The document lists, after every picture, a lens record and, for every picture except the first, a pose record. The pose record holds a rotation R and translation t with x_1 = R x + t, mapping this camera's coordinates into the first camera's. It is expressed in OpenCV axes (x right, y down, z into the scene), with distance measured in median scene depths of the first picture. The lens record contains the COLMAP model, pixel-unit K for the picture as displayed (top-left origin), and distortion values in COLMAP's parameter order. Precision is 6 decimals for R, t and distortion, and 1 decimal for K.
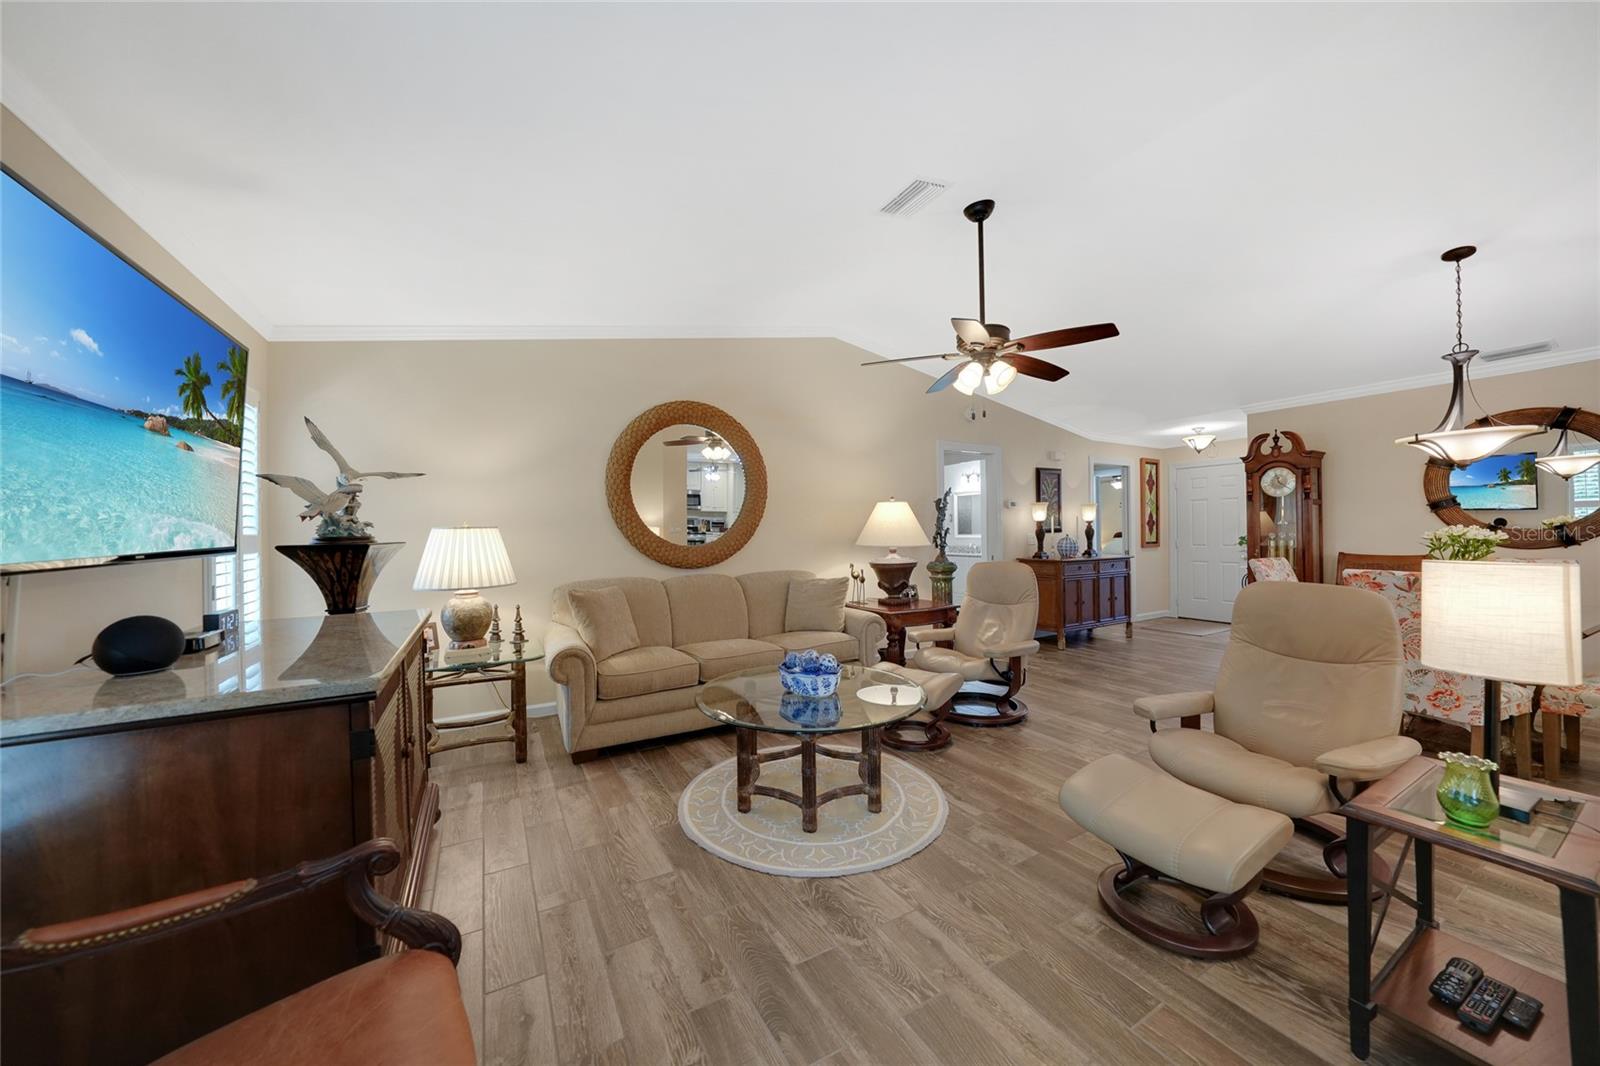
lens RADIAL K [[554.9, 0, 800.3], [0, 554.9, 530.7], [0, 0, 1]] dist [-0.028261, 0.006505]
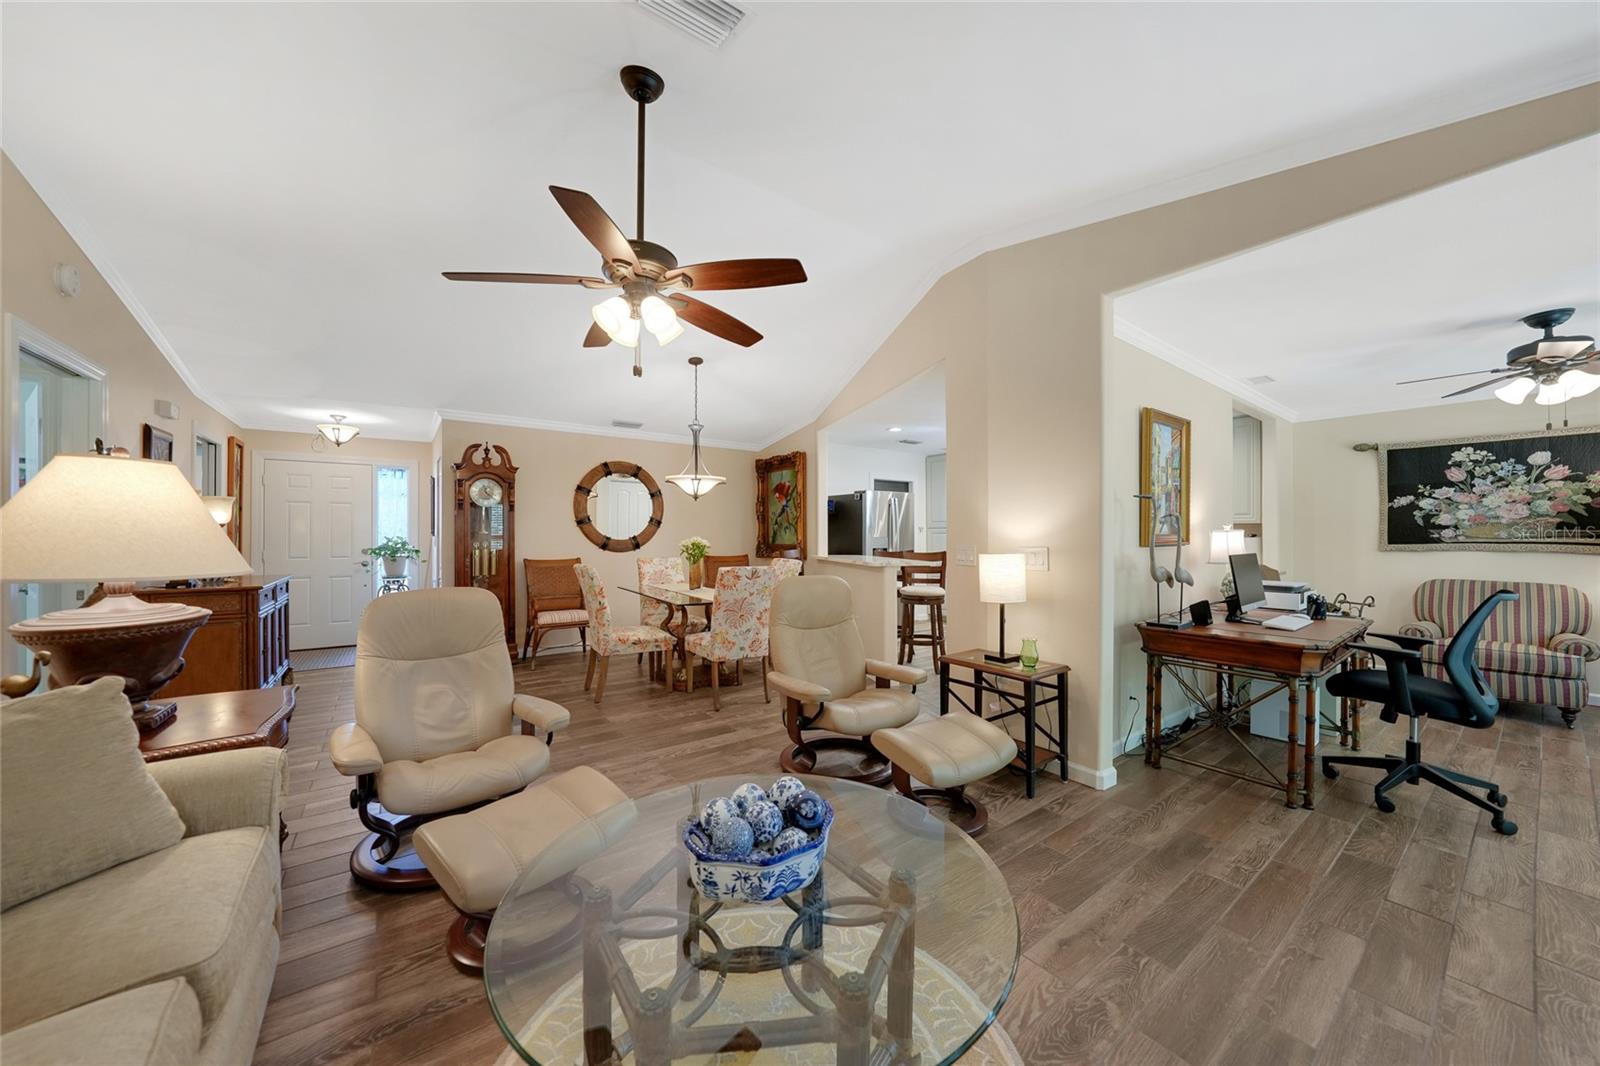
lens RADIAL K [[559.7, 0, 802.9], [0, 559.7, 535.8], [0, 0, 1]] dist [-0.029042, 0.007301]
pose [[-0.122783, 0.011964, 0.992361, -0.302142], [-0.001729, 0.999923, -0.012269, 0.005037], [-0.992432, -0.003222, -0.122753, 0.678097]]
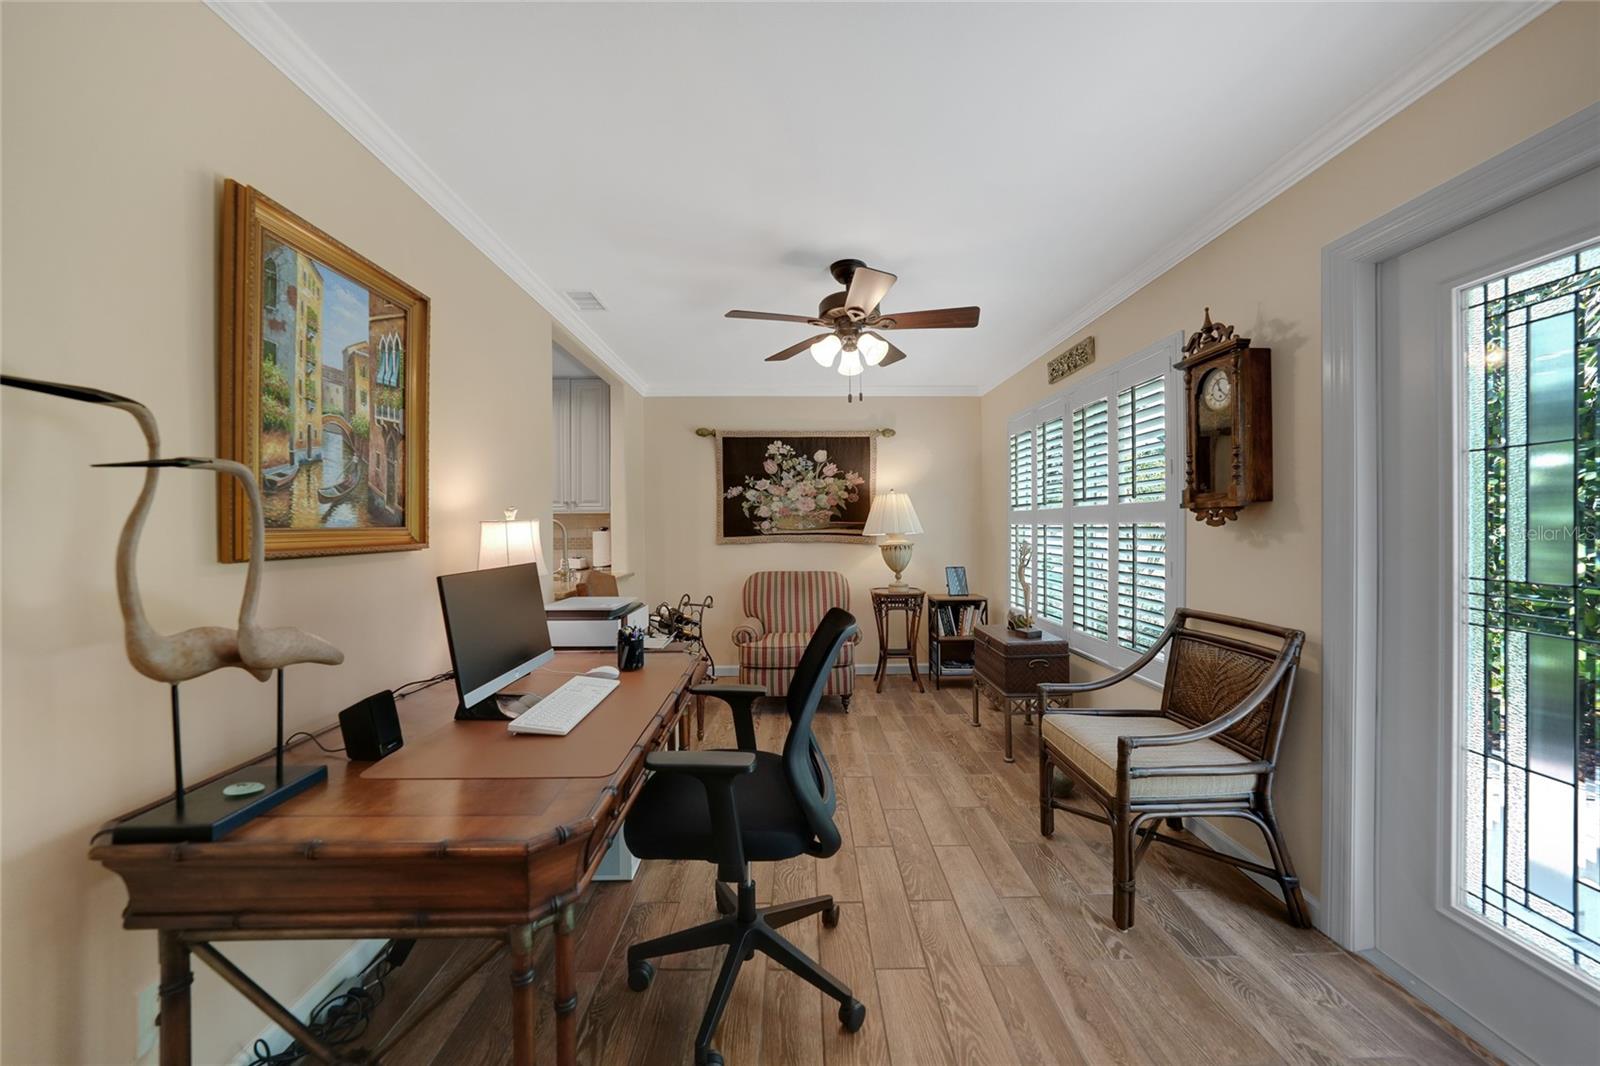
lens RADIAL K [[558.2, 0, 803.9], [0, 558.2, 524.9], [0, 0, 1]] dist [-0.019897, 0.000076]
pose [[-0.879172, 0.020755, 0.476053, 0.047490], [0.016782, 0.999780, -0.012595, -0.001309], [-0.476209, -0.003084, -0.879326, 0.173607]]
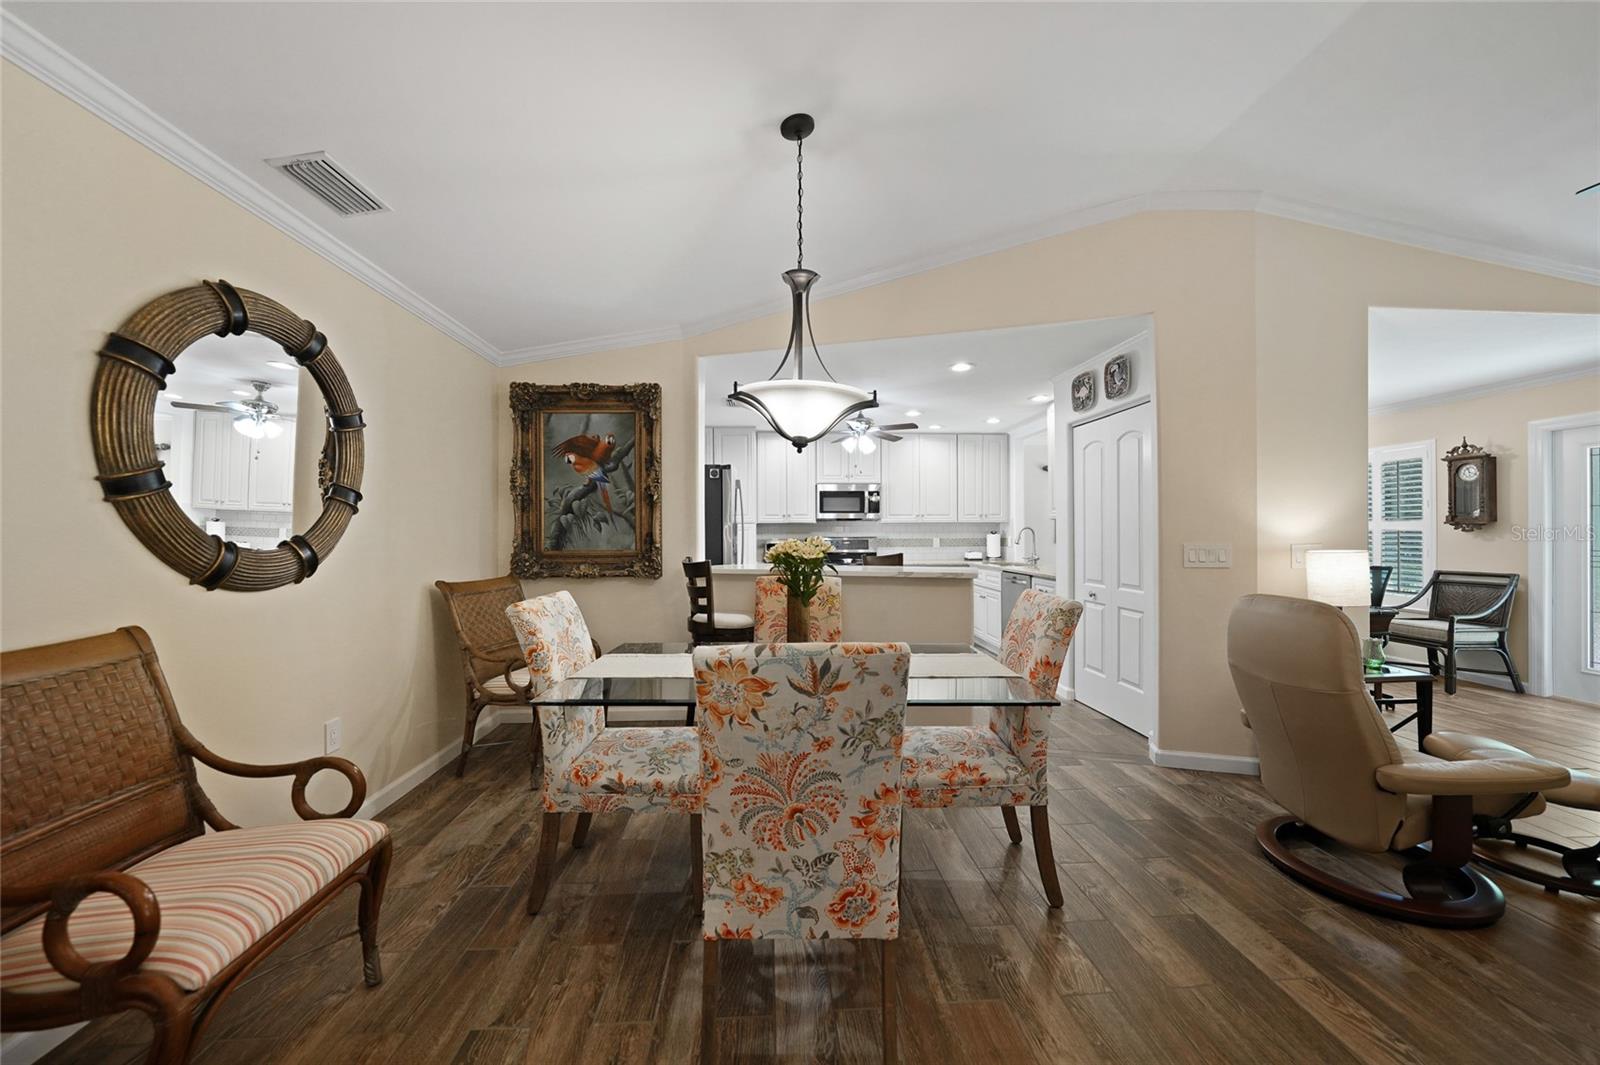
lens RADIAL K [[584.4, 0, 804.6], [0, 584.4, 528.4], [0, 0, 1]] dist [-0.030675, 0.007501]
pose [[-0.899102, 0.018957, 0.437329, 0.694683], [0.013481, 0.999787, -0.015624, -0.007445], [-0.437532, -0.008152, -0.899166, 1.245262]]
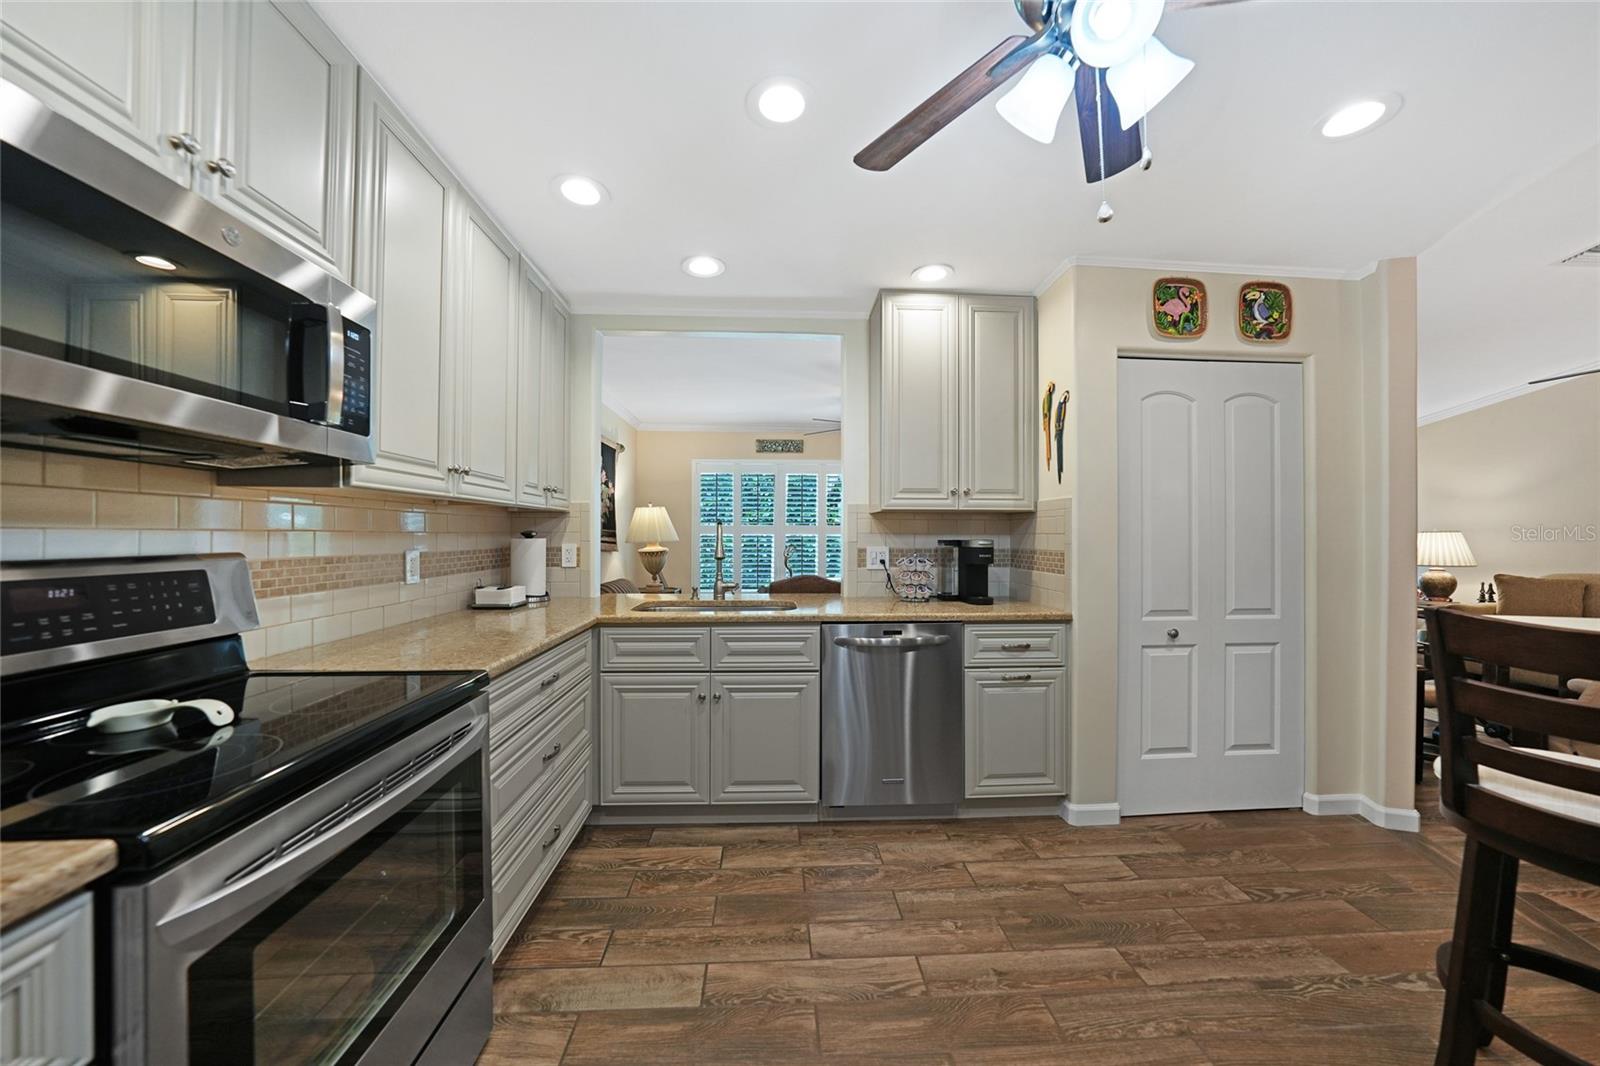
lens RADIAL K [[558.0, 0, 800.0], [0, 558.0, 533.0], [0, 0, 1]] dist [-0.027426, 0.006685]
pose [[-0.446701, 0.007491, -0.894652, 1.429211], [0.006678, 0.999965, 0.005038, -0.018134], [0.894658, -0.003724, -0.446735, -0.012908]]
